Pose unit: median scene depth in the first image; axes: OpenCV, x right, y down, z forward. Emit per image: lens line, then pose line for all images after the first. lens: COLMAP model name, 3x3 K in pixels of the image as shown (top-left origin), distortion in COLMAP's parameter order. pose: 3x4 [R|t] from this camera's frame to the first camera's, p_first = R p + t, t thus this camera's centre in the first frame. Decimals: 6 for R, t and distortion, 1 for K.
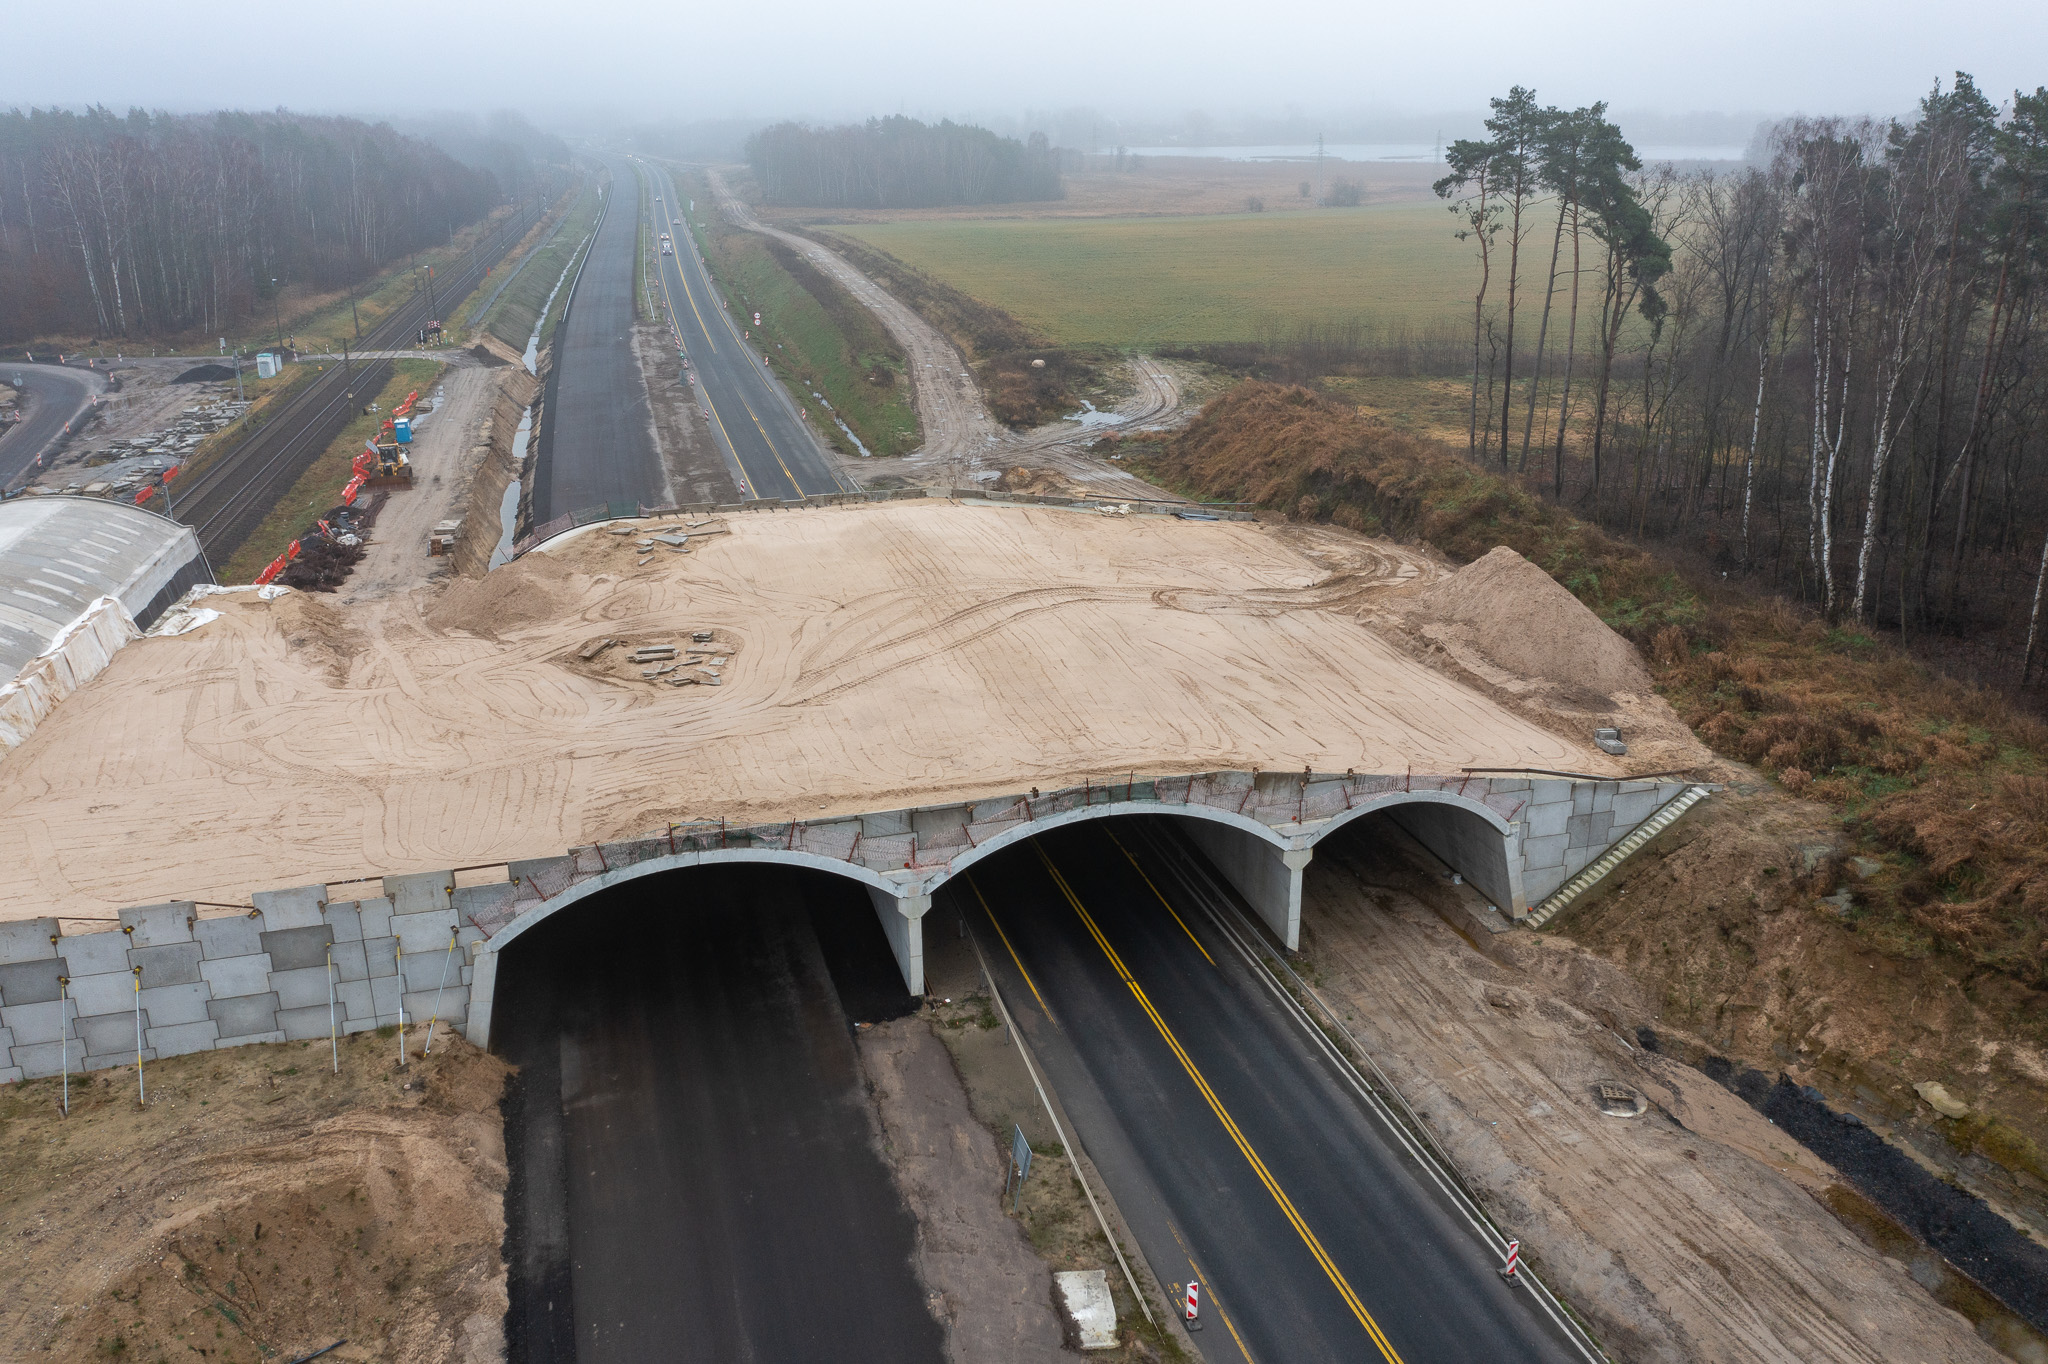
lens RADIAL K [[1658.5, 0, 1008.2], [0, 1658.5, 679.4], [0, 0, 1]] dist [0.004104, -0.008121]
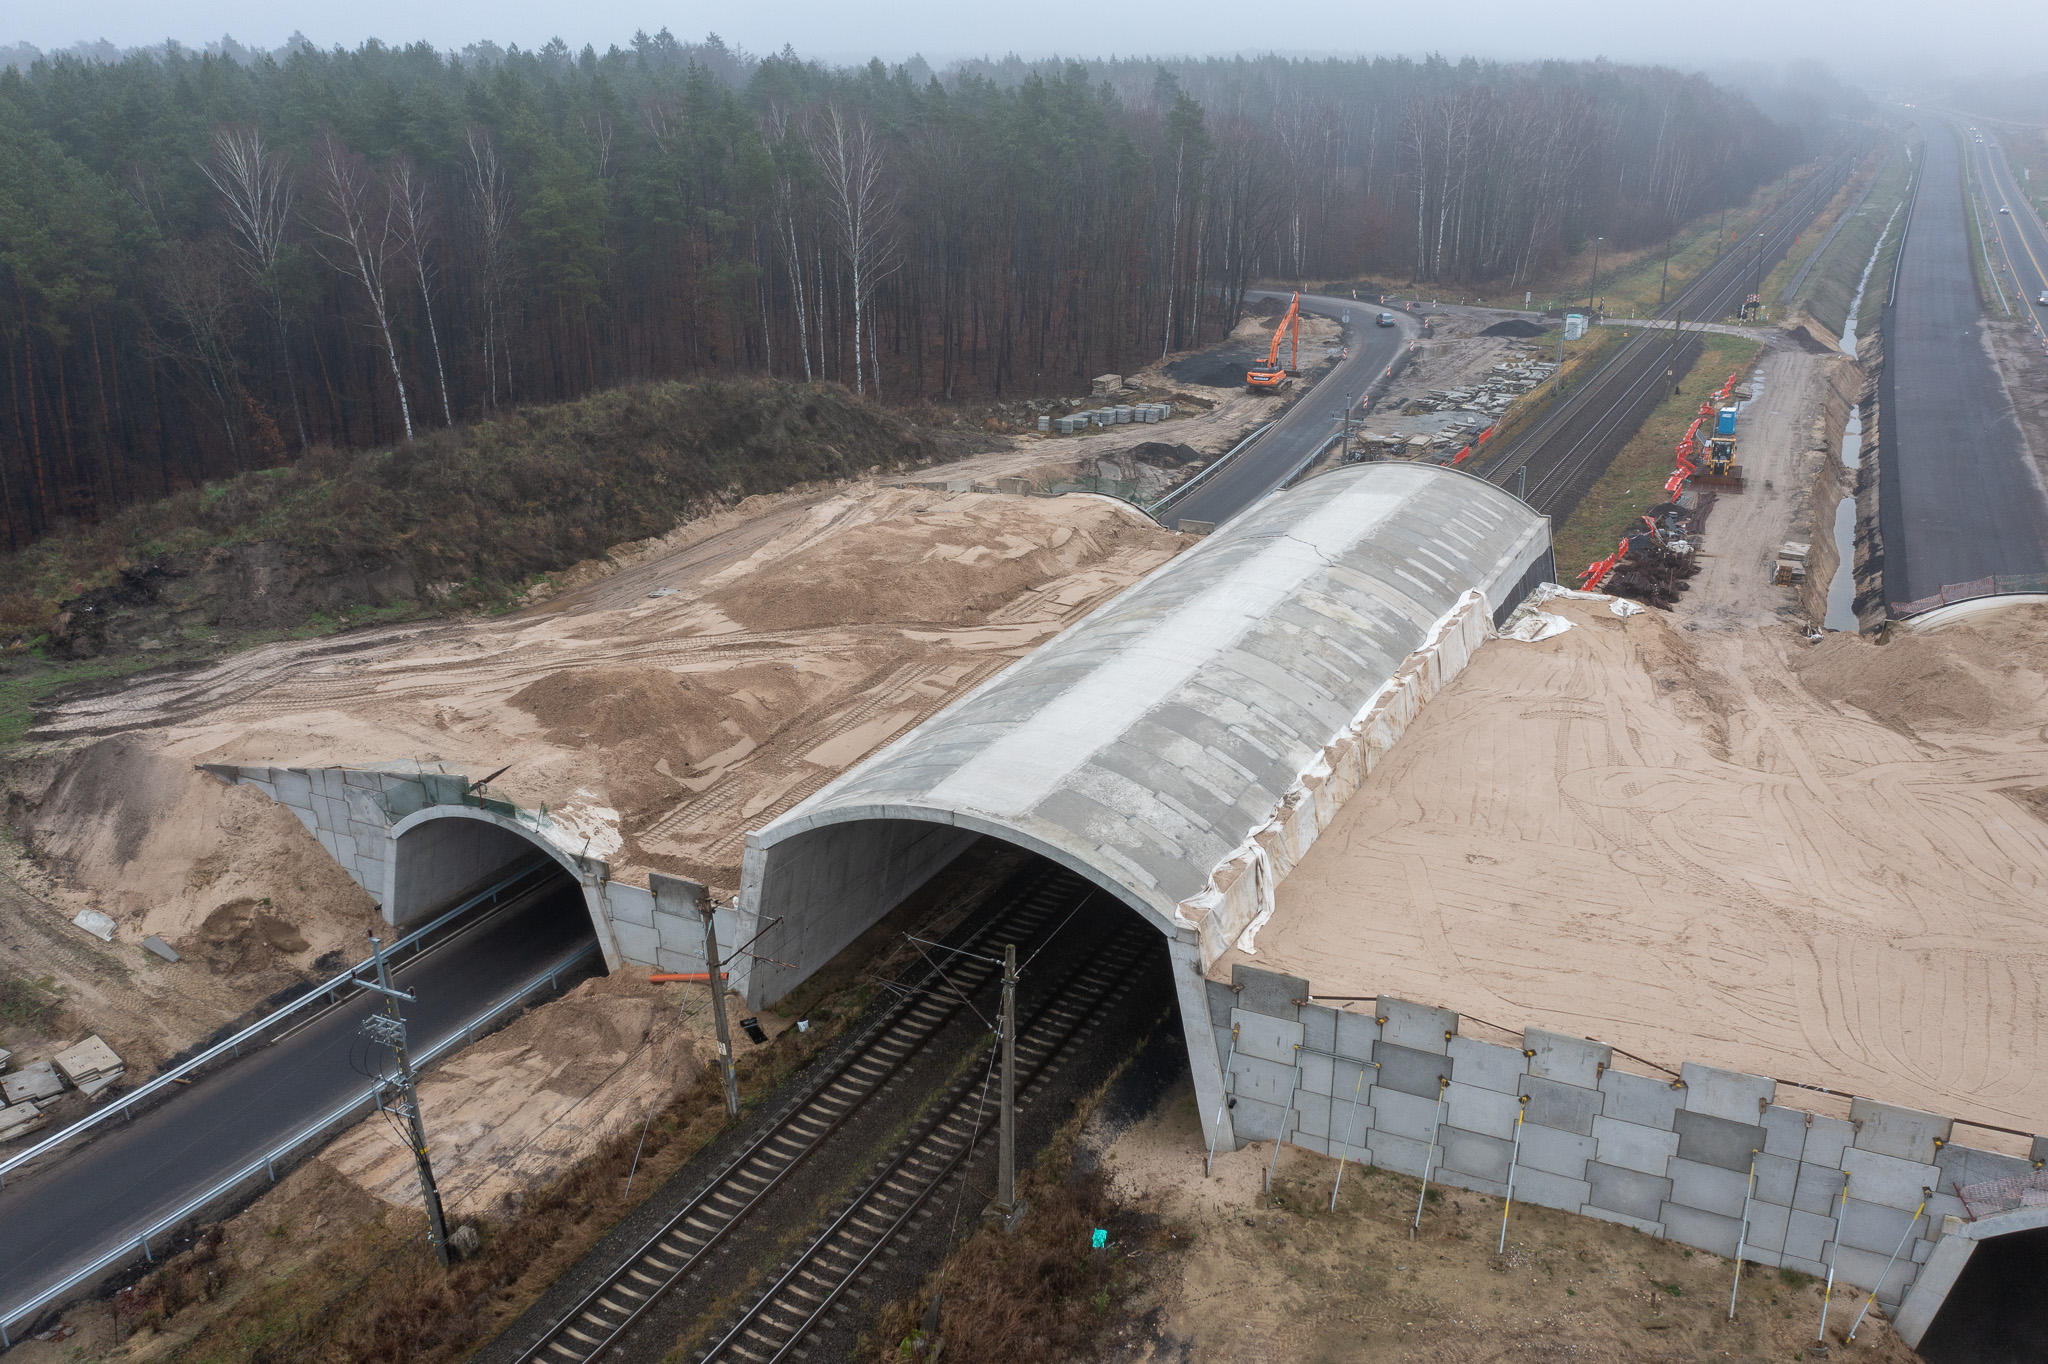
lens RADIAL K [[1658.5, 0, 1008.2], [0, 1658.5, 679.4], [0, 0, 1]] dist [0.004104, -0.008121]
pose [[0.764087, 0.231278, -0.602231, -0.111696], [-0.214868, 0.971463, 0.100459, -0.025028], [0.608279, 0.052641, 0.791976, 0.068047]]
